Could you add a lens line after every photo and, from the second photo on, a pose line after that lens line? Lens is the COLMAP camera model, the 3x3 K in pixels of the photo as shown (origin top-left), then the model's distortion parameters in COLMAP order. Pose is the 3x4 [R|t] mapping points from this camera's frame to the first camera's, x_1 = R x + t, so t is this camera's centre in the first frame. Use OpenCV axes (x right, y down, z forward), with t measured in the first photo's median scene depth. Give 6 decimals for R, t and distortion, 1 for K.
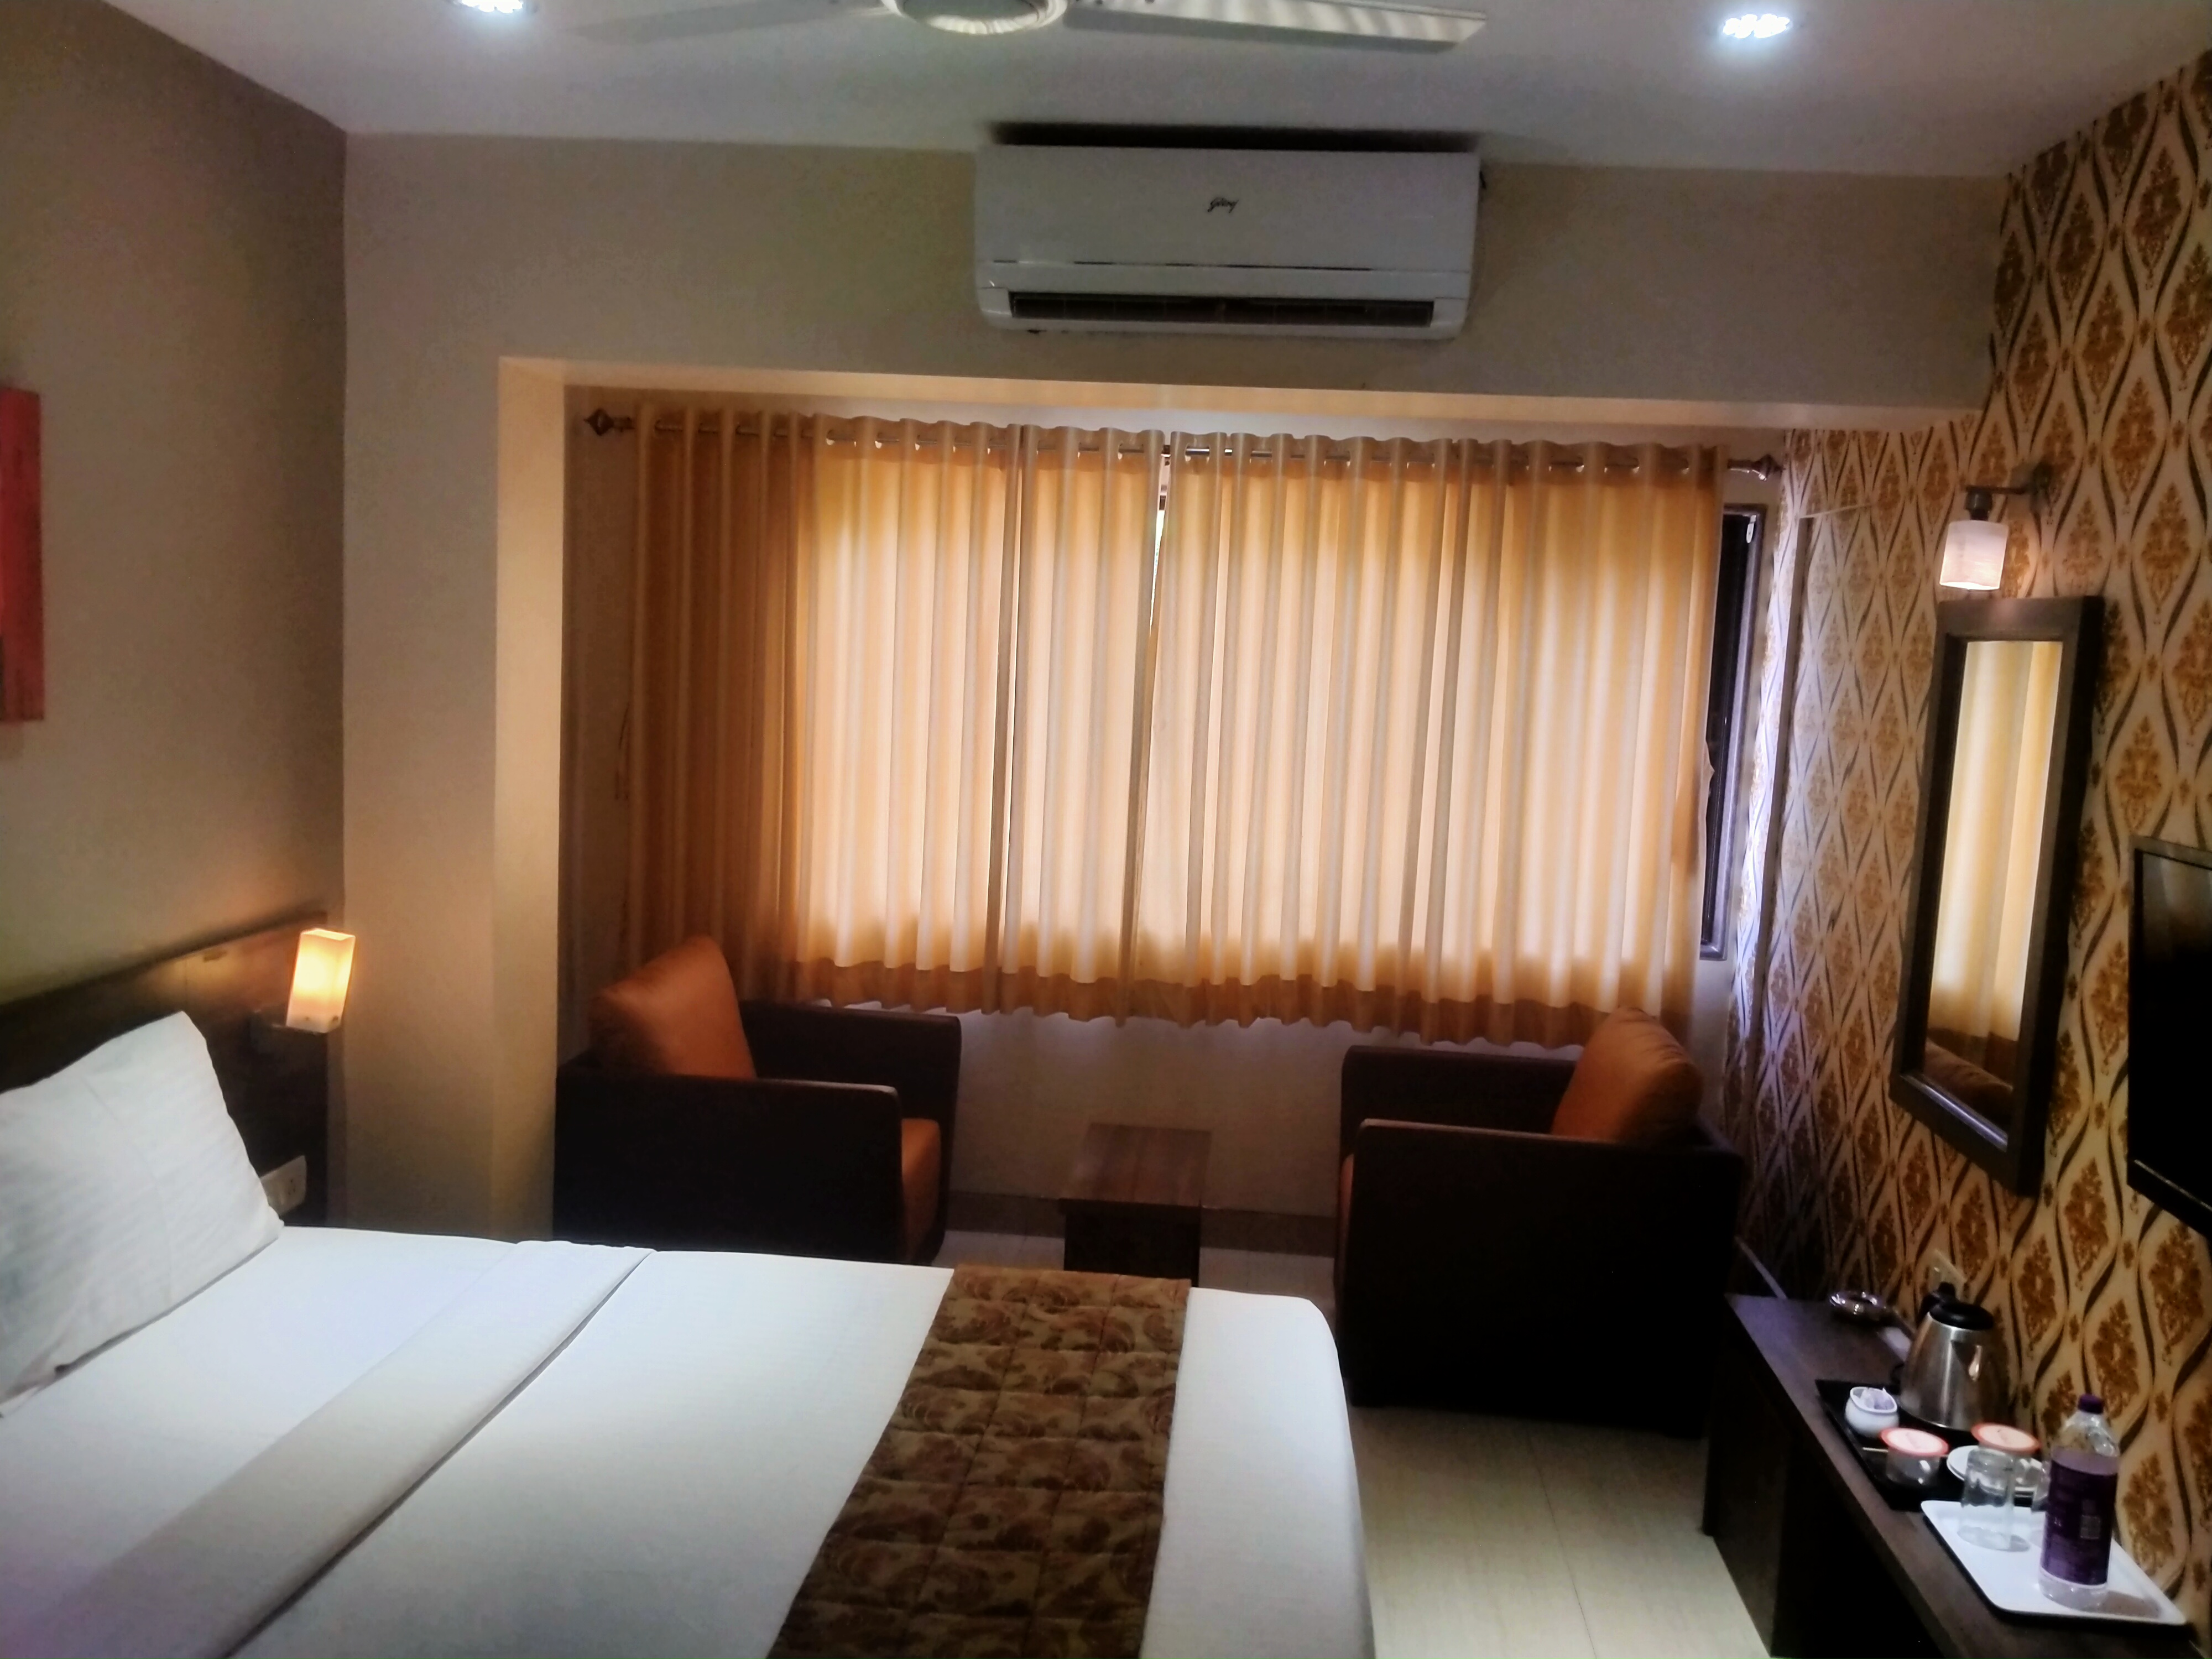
lens RADIAL K [[1796.2, 0, 1104.5], [0, 1796.2, 828.8], [0, 0, 1]] dist [0.055519, -0.104673]
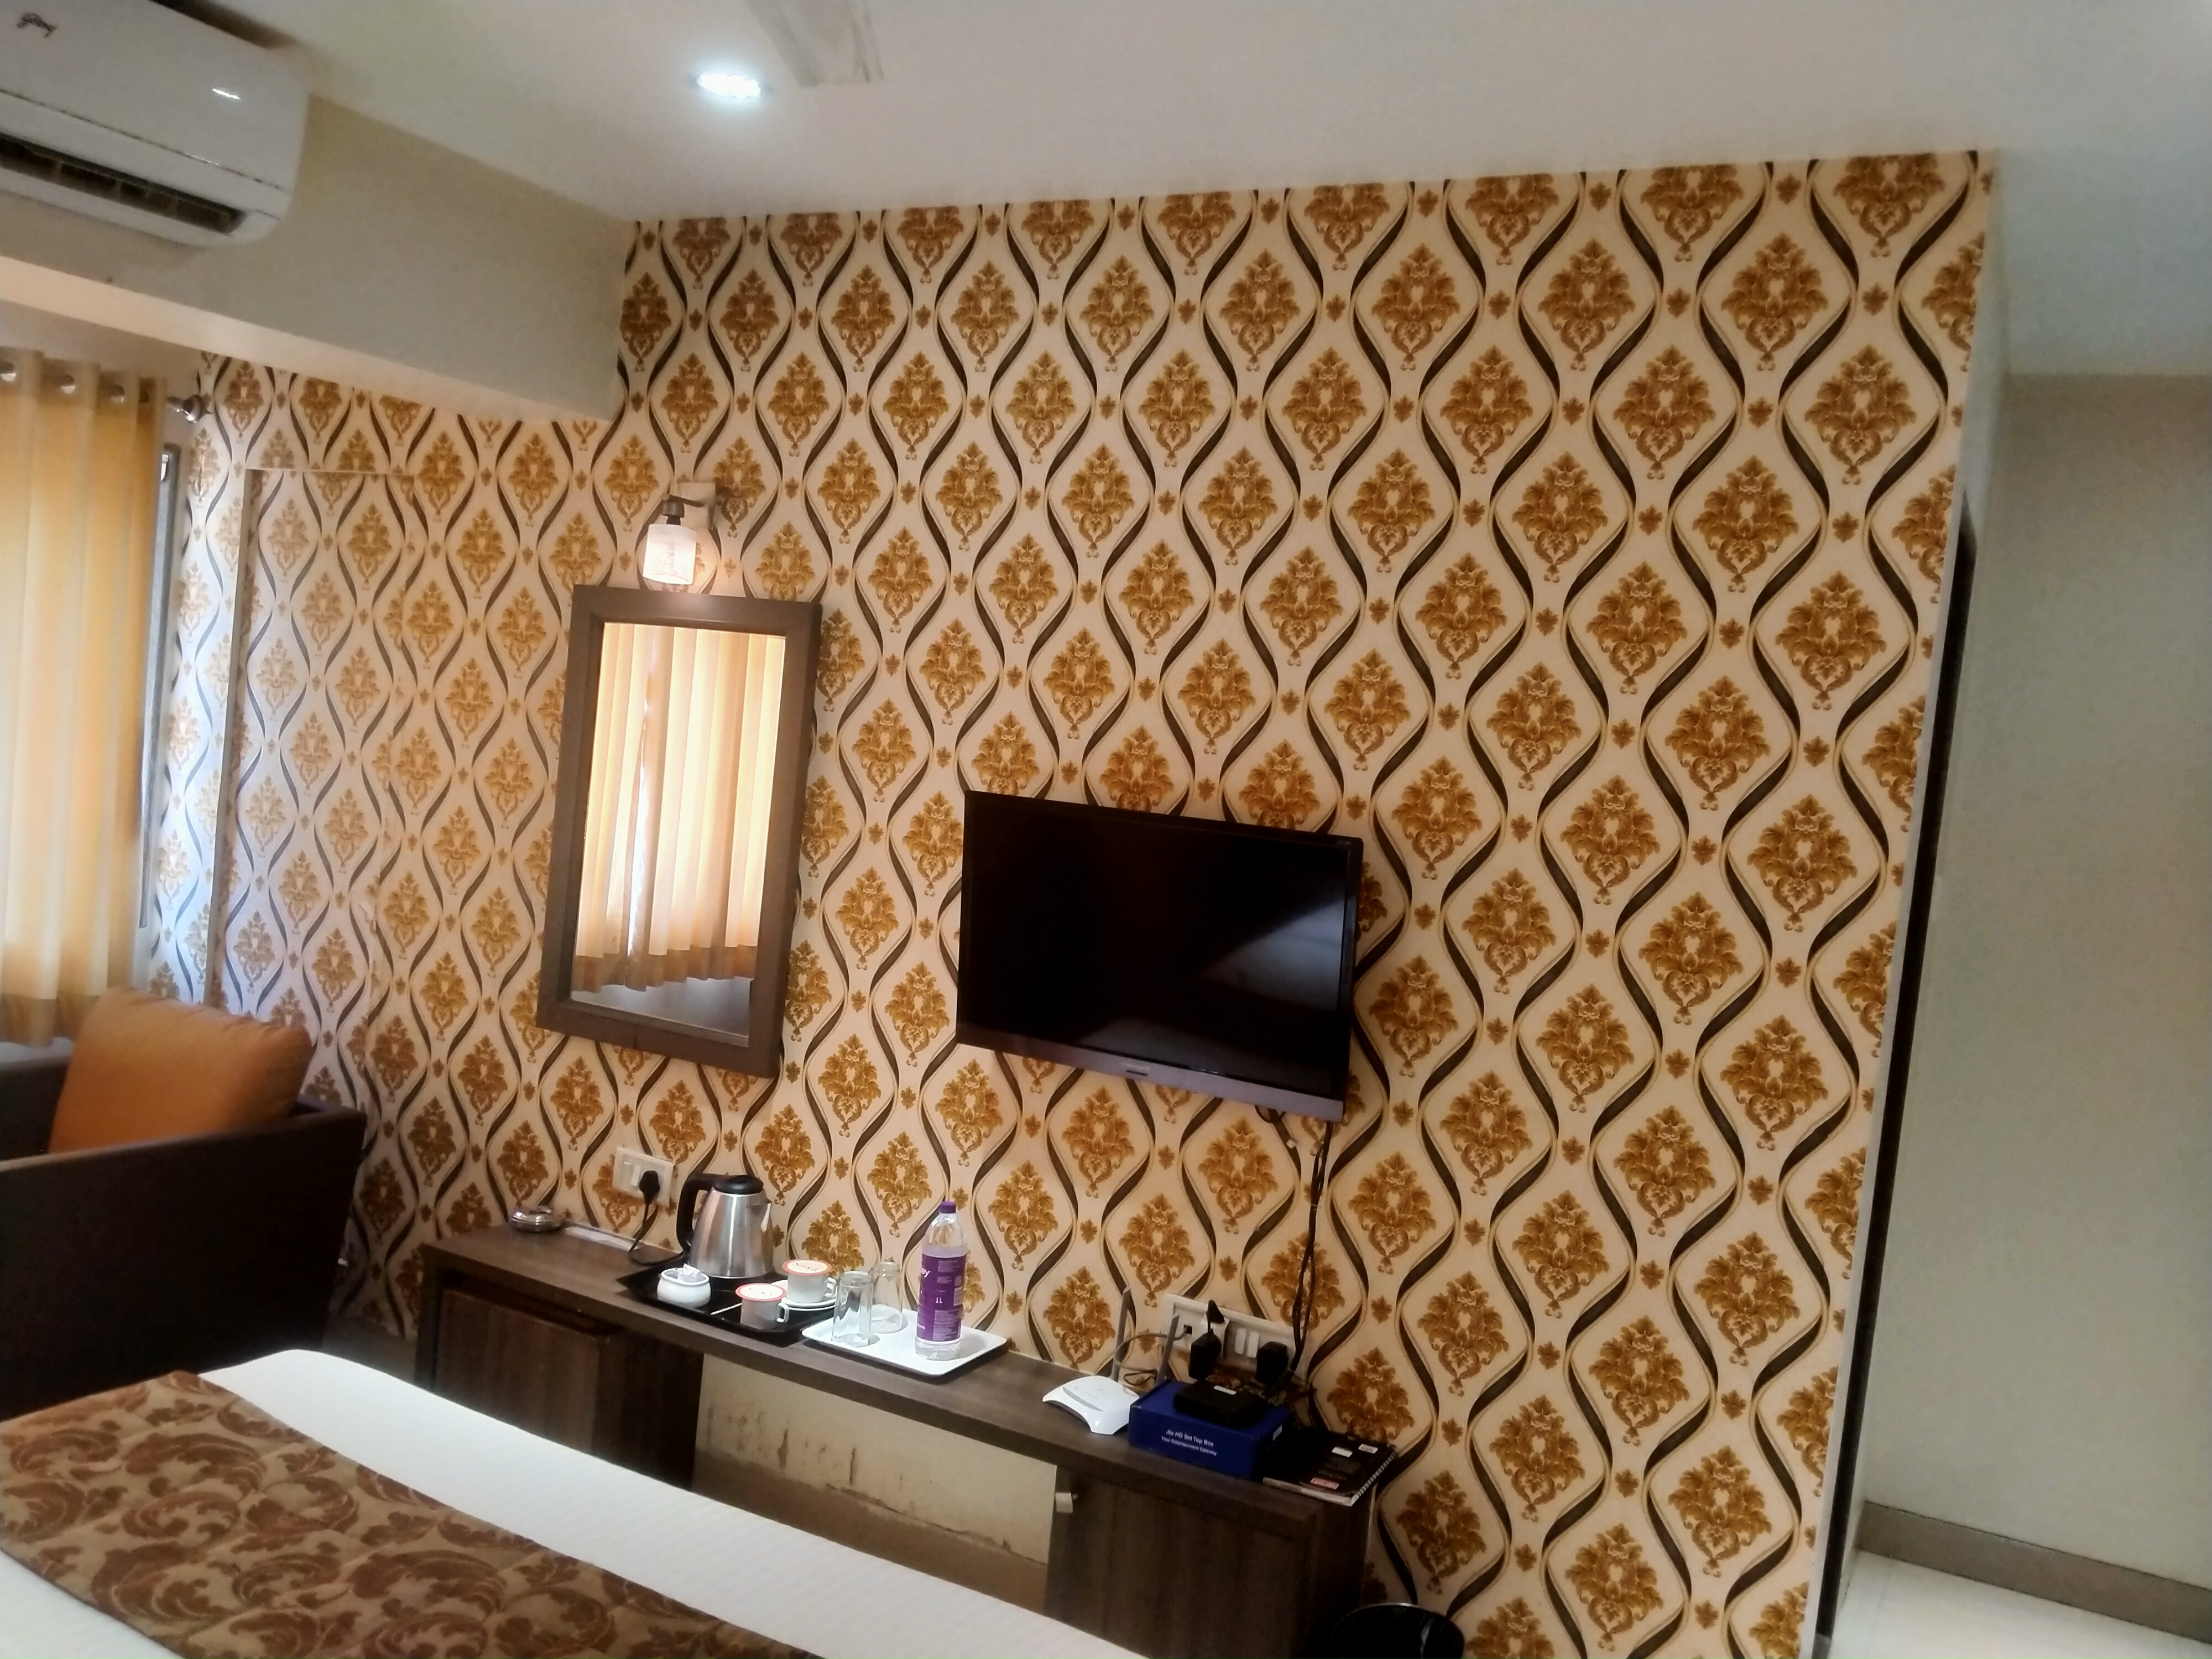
lens RADIAL K [[1796.2, 0, 1089.2], [0, 1796.2, 840.5], [0, 0, 1]] dist [0.055519, -0.104673]
pose [[0.399112, -0.065860, 0.914534, -0.494562], [0.021888, 0.997817, 0.062305, -0.031734], [-0.916641, -0.004850, 0.399682, 0.274374]]
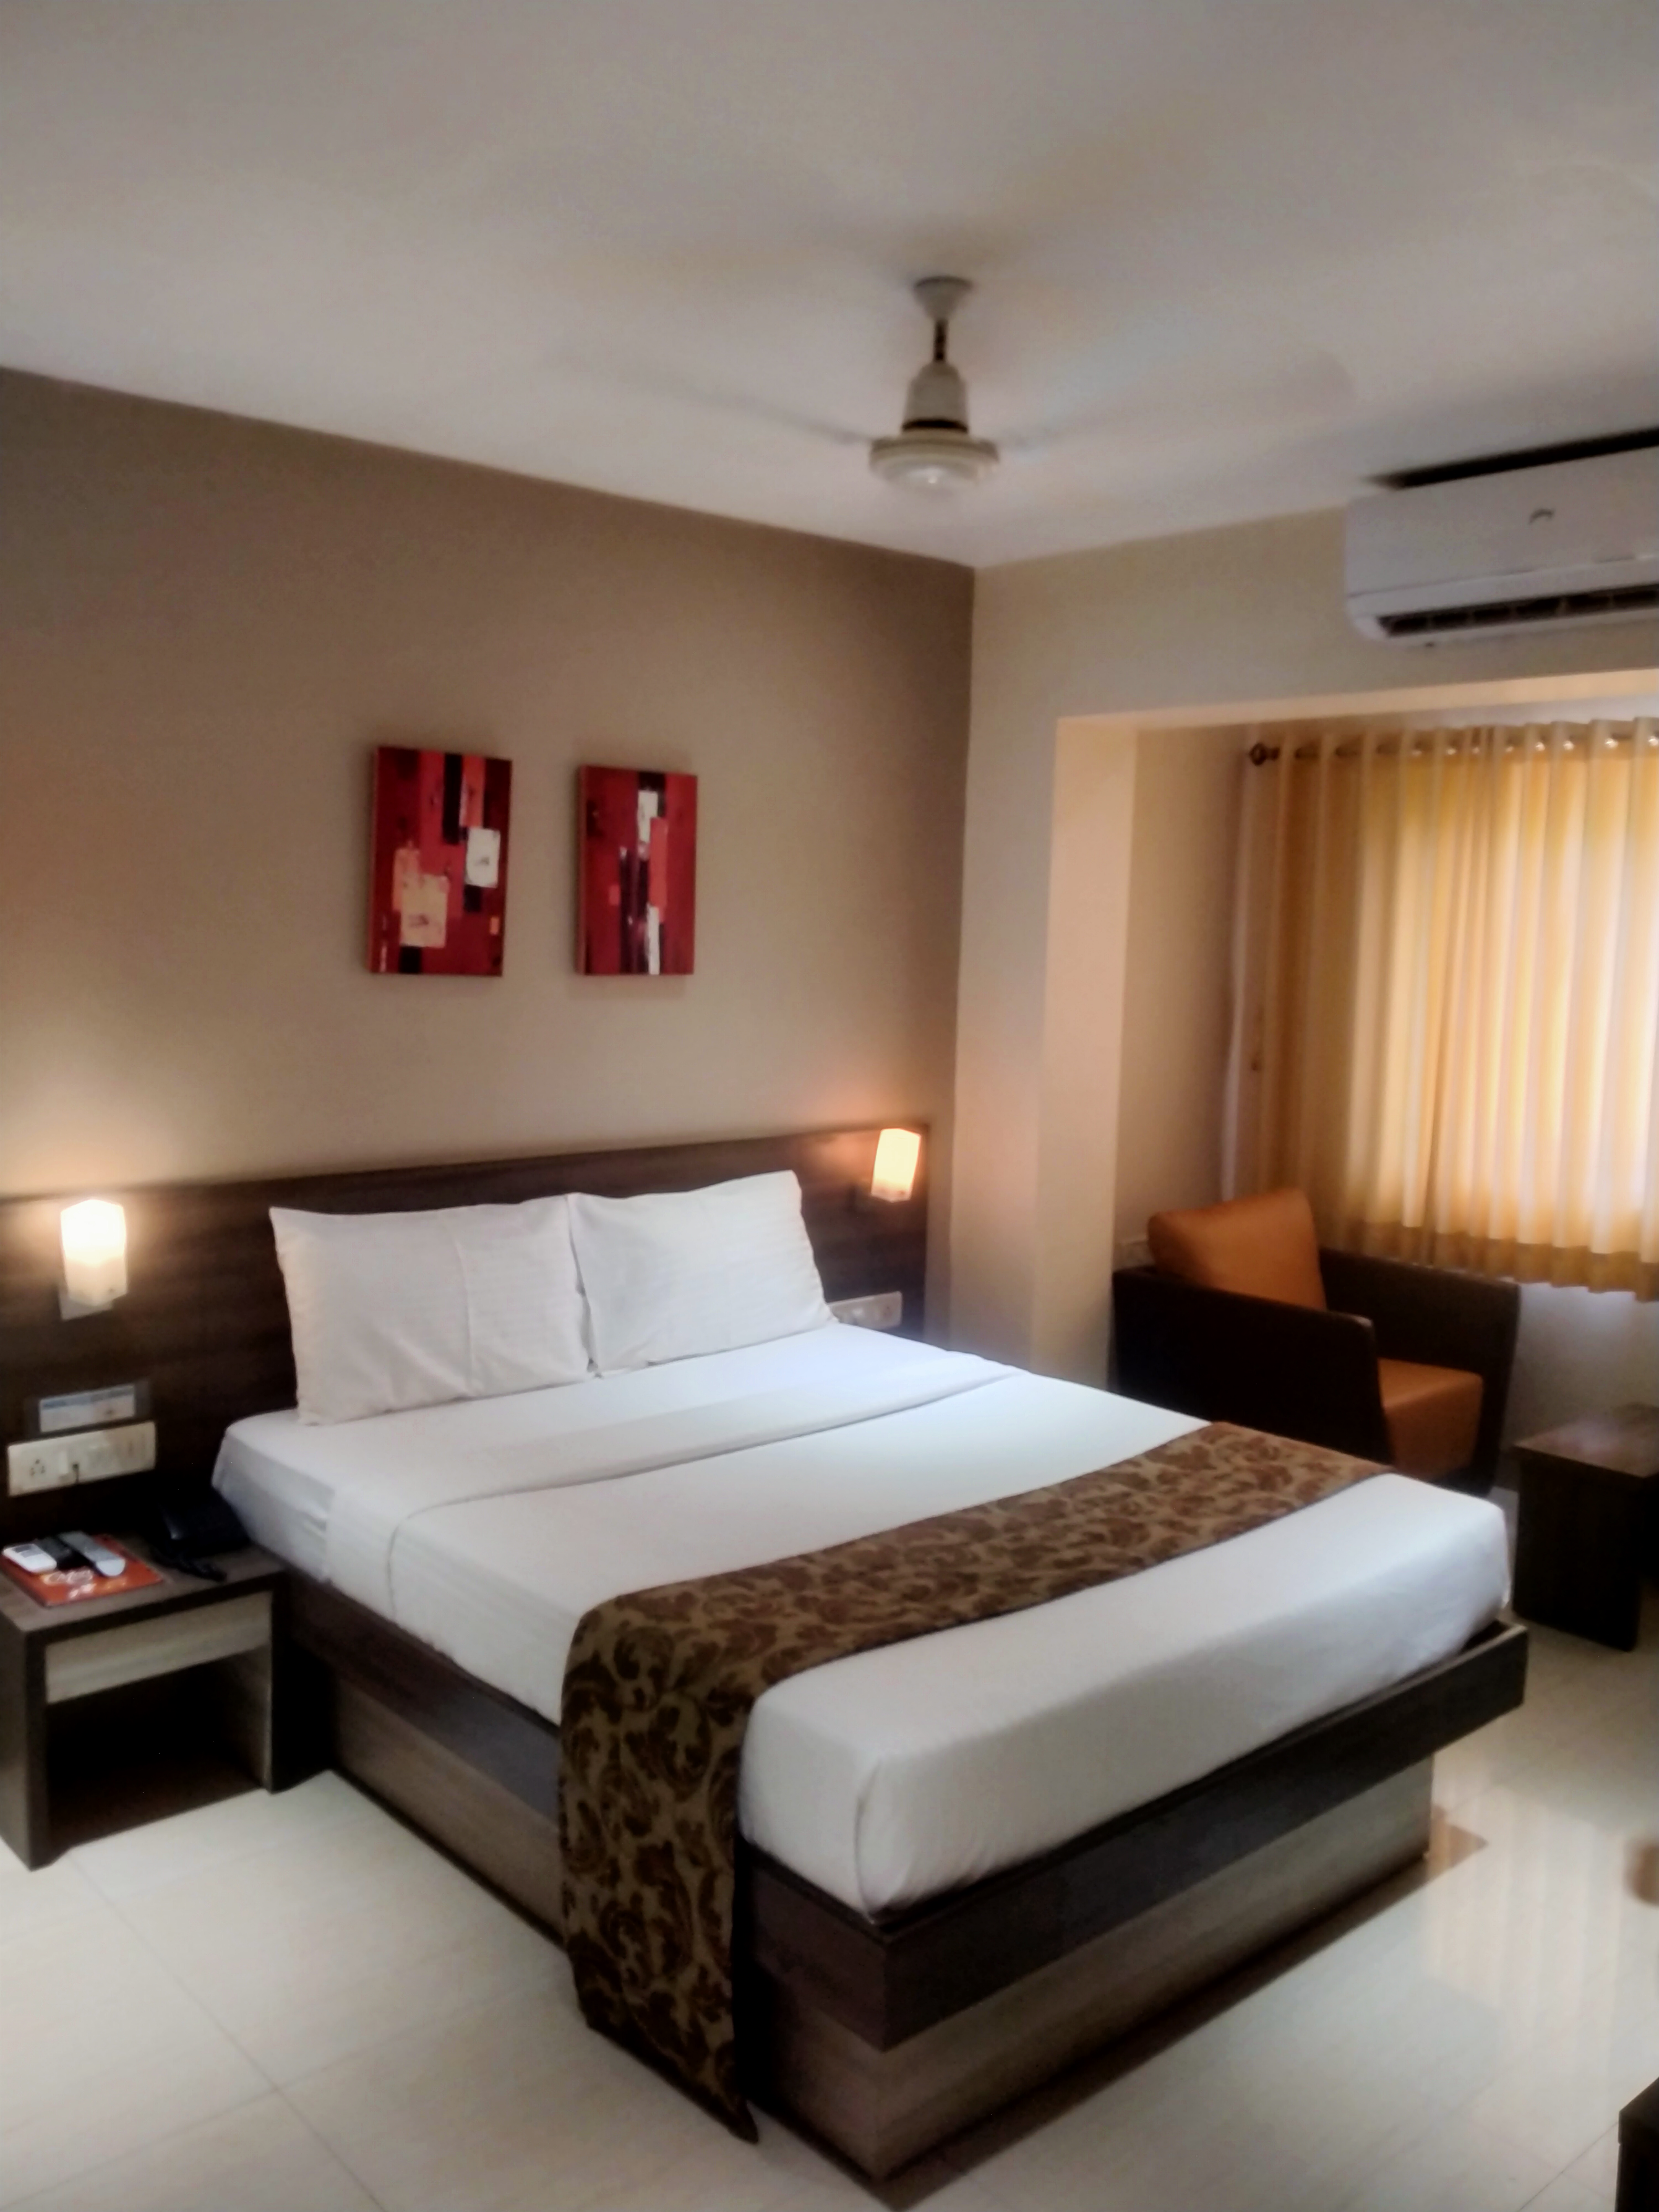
lens RADIAL K [[1796.2, 0, 820.0], [0, 1796.2, 1103.8], [0, 0, 1]] dist [0.055519, -0.104673]
pose [[0.725183, 0.044676, -0.687105, 0.527778], [-0.065471, 0.997846, -0.004219, 0.046646], [0.685436, 0.048045, 0.726546, -0.085887]]
